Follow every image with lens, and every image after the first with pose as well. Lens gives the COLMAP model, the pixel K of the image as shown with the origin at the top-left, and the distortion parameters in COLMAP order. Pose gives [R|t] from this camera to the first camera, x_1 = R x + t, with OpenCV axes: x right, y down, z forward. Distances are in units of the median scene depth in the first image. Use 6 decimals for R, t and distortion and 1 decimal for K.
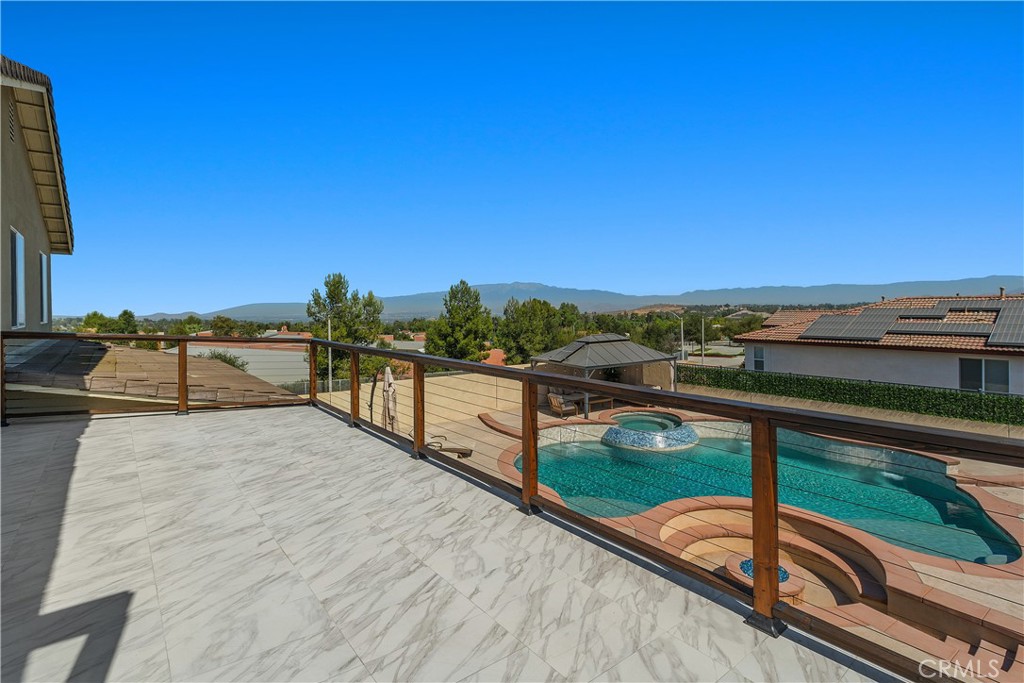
lens RADIAL K [[476.7, 0, 508.6], [0, 476.7, 308.3], [0, 0, 1]] dist [0.000463, 0.000737]
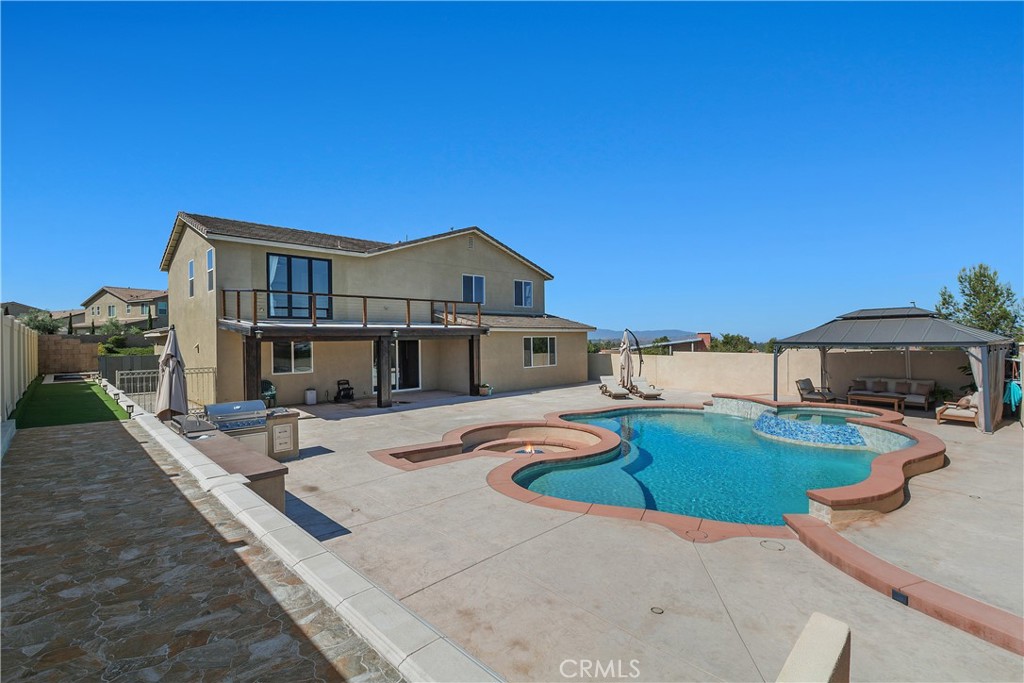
lens RADIAL K [[461.0, 0, 517.1], [0, 461.0, 337.3], [0, 0, 1]] dist [0.001916, 0.000394]
pose [[0.089423, 0.013186, -0.995906, 1.017411], [0.003497, 0.999902, 0.013553, 0.103032], [0.995988, -0.004694, 0.089368, 0.457585]]
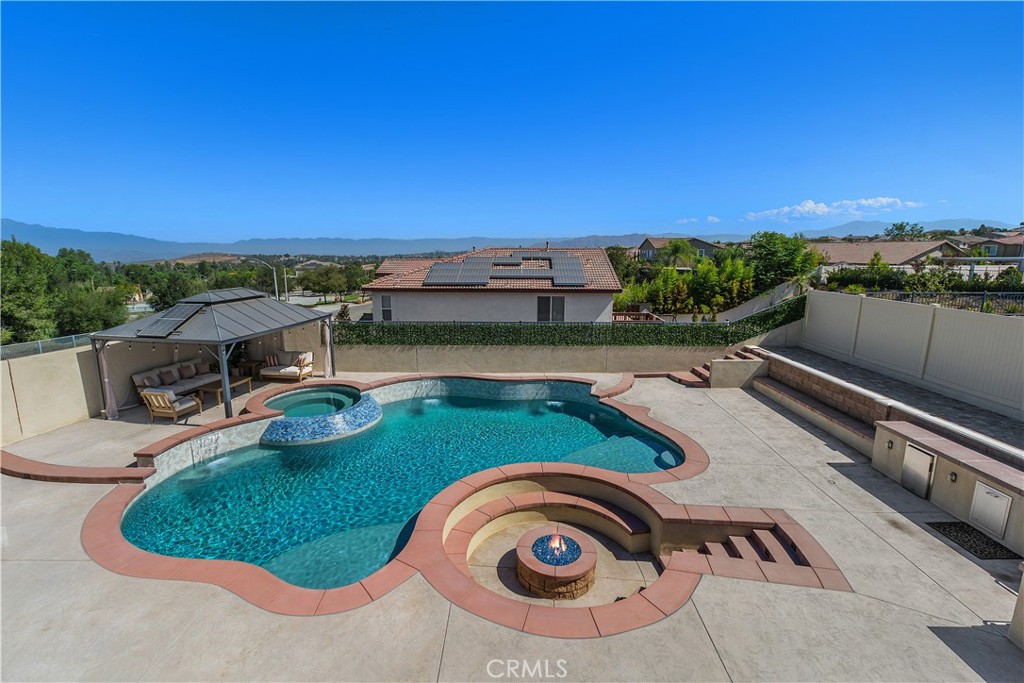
lens RADIAL K [[466.9, 0, 512.0], [0, 466.9, 341.5], [0, 0, 1]] dist [0.002652, 0.000304]
pose [[0.642371, -0.125547, 0.756040, -0.067239], [-0.008759, 0.985224, 0.171047, 0.012083], [-0.766344, -0.116498, 0.631780, 0.304597]]
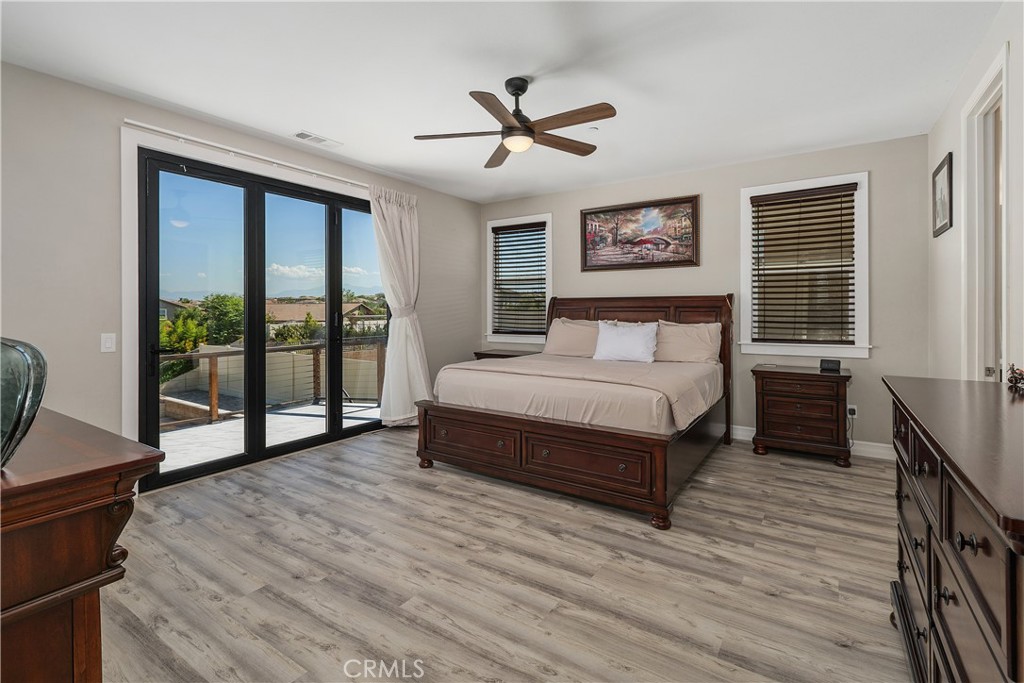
lens RADIAL K [[476.7, 0, 508.6], [0, 476.7, 308.3], [0, 0, 1]] dist [0.000463, 0.000737]
pose [[-0.275348, 0.020589, 0.961124, -0.418191], [0.014803, 0.999743, -0.017176, 0.000928], [-0.961231, 0.009498, -0.275582, 0.002611]]
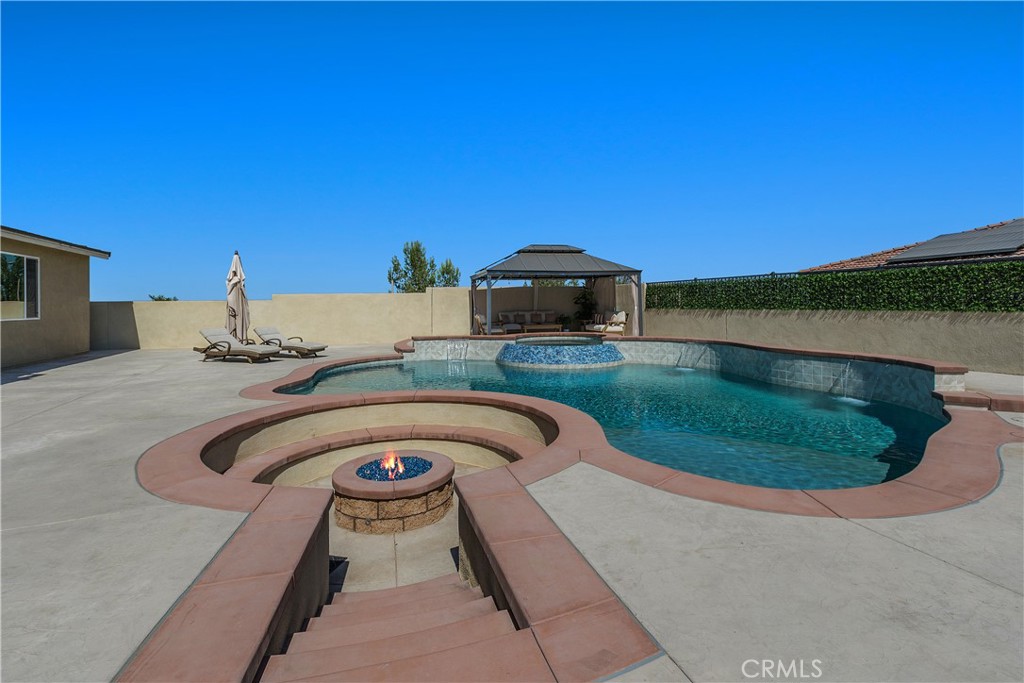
lens RADIAL K [[476.7, 0, 508.6], [0, 476.7, 308.3], [0, 0, 1]] dist [0.000463, 0.000737]
pose [[0.948058, 0.007254, -0.318016, 0.466421], [-0.005255, 0.999961, 0.007144, 0.186423], [0.318055, -0.005102, 0.948059, 0.259990]]
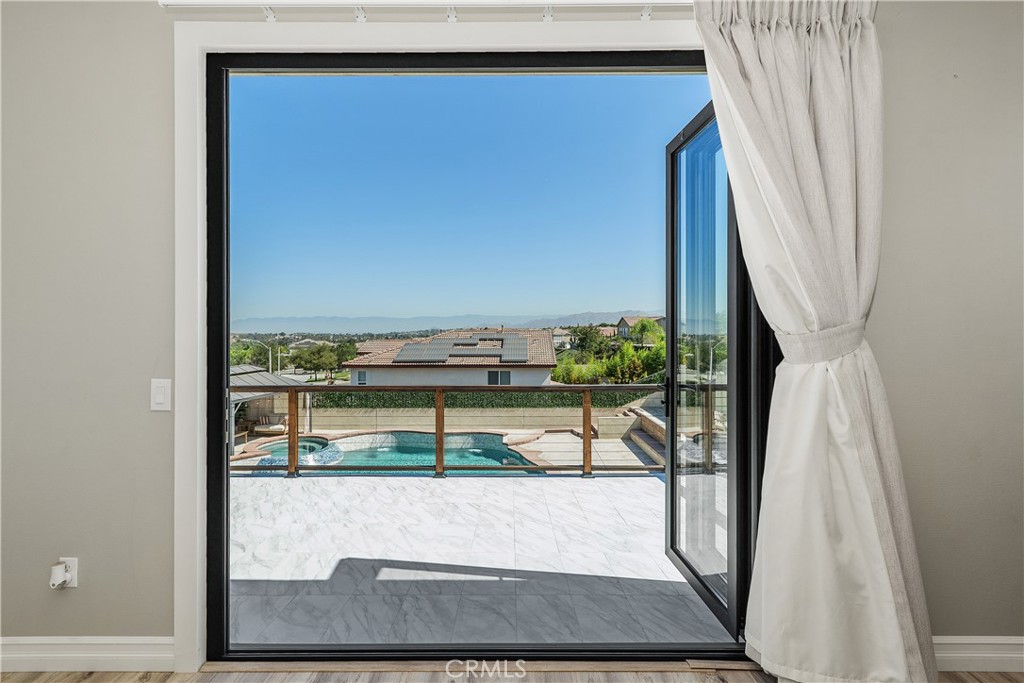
lens RADIAL K [[474.7, 0, 508.7], [0, 474.7, 330.2], [0, 0, 1]] dist [0.000497, 0.000352]
pose [[0.640521, 0.012927, 0.767832, -0.221209], [-0.002193, 0.999885, -0.015005, -0.004704], [-0.767938, 0.007927, 0.640475, -0.032037]]
